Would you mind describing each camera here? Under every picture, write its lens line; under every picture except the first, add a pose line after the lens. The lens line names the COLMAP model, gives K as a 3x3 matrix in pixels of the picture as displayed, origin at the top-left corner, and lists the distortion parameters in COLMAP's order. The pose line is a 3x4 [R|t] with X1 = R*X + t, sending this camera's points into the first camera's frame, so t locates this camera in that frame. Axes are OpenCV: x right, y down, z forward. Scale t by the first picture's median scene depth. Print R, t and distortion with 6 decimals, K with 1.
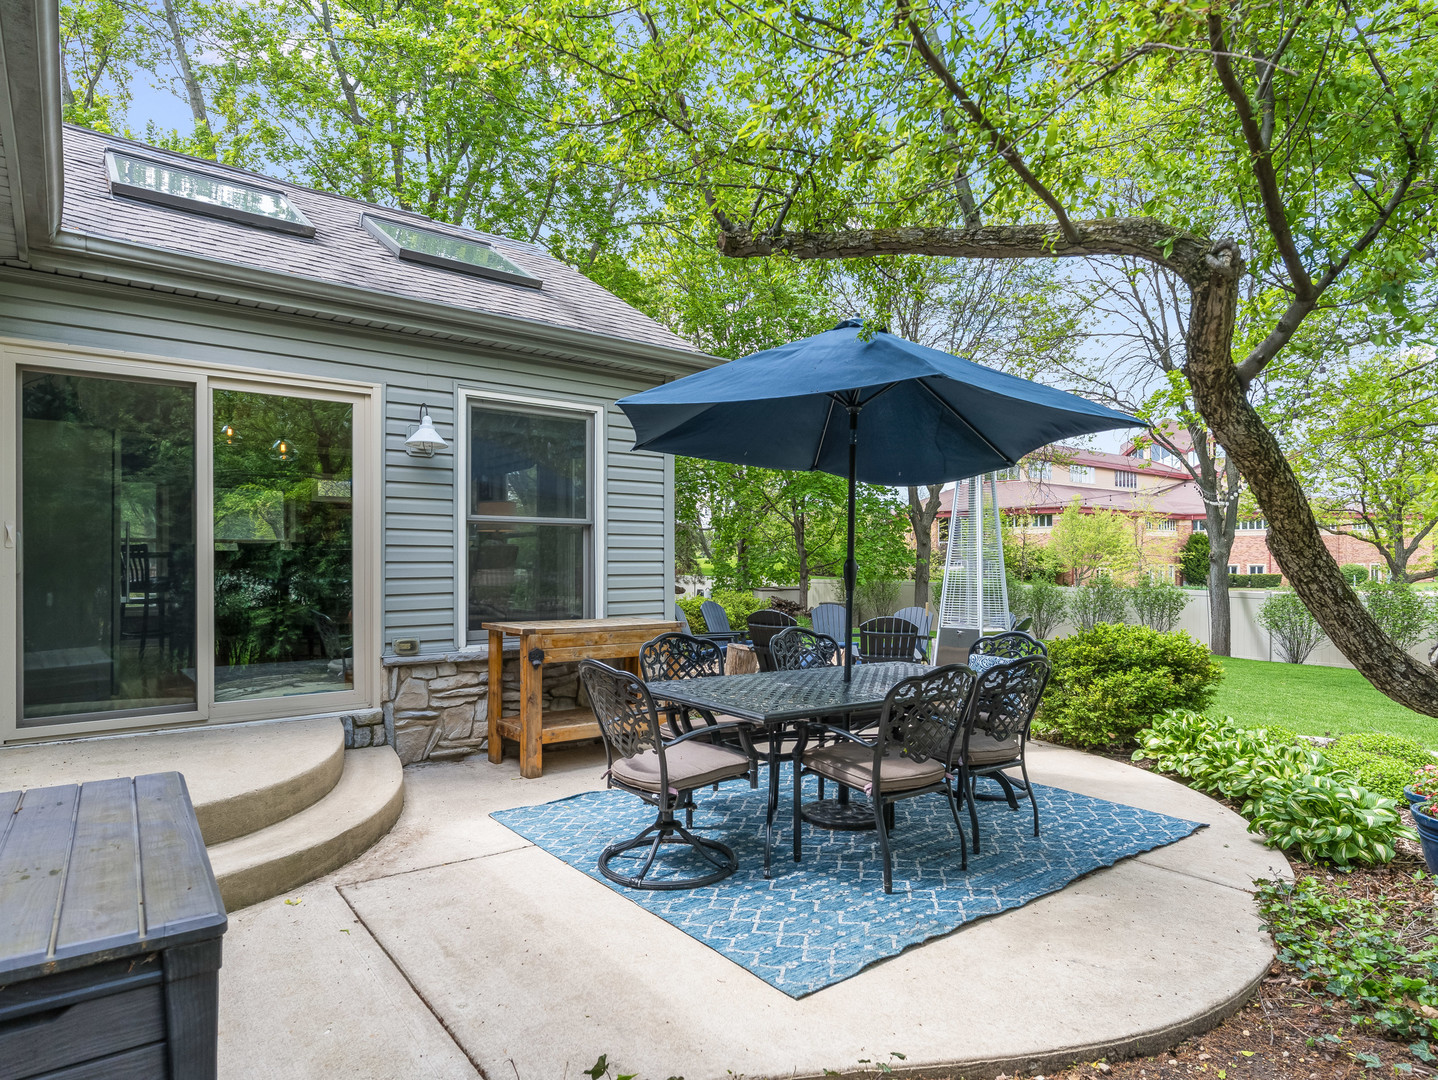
lens RADIAL K [[785.9, 0, 719.0], [0, 785.9, 540.0], [0, 0, 1]] dist [-0.000461, -0.000047]
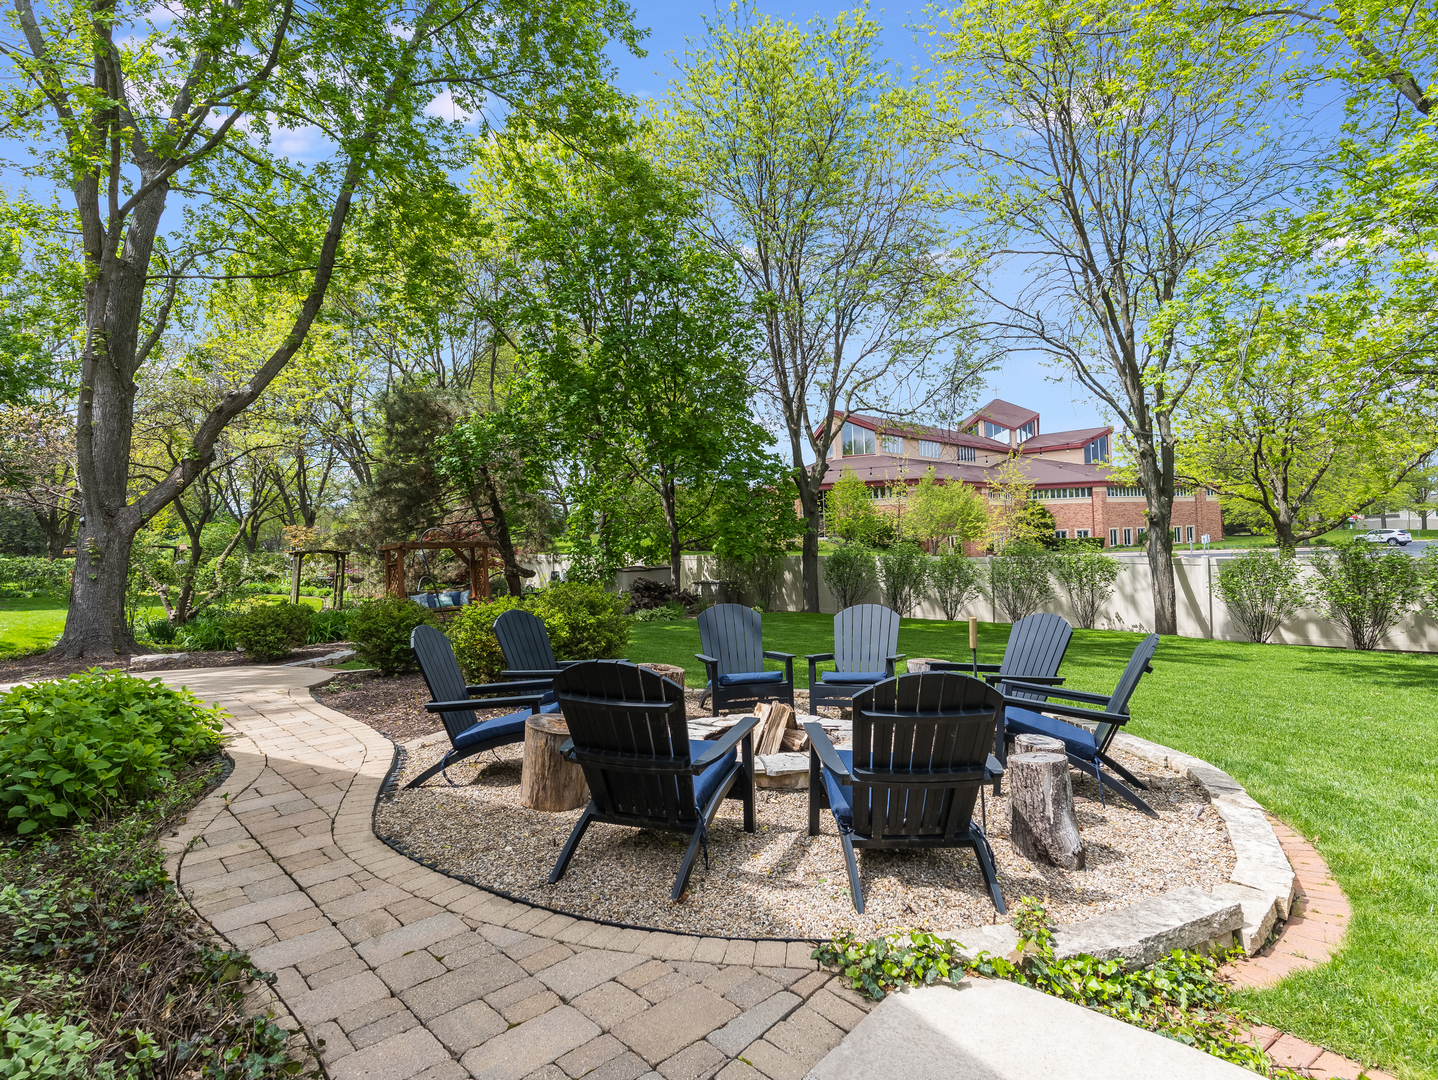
lens RADIAL K [[710.0, 0, 719.0], [0, 710.0, 540.0], [0, 0, 1]] dist [-0.000234, -0.000024]
pose [[0.985134, -0.024114, 0.170085, 0.022033], [0.018560, 0.999244, 0.034170, 0.006392], [-0.170781, -0.030505, 0.984837, 0.230272]]
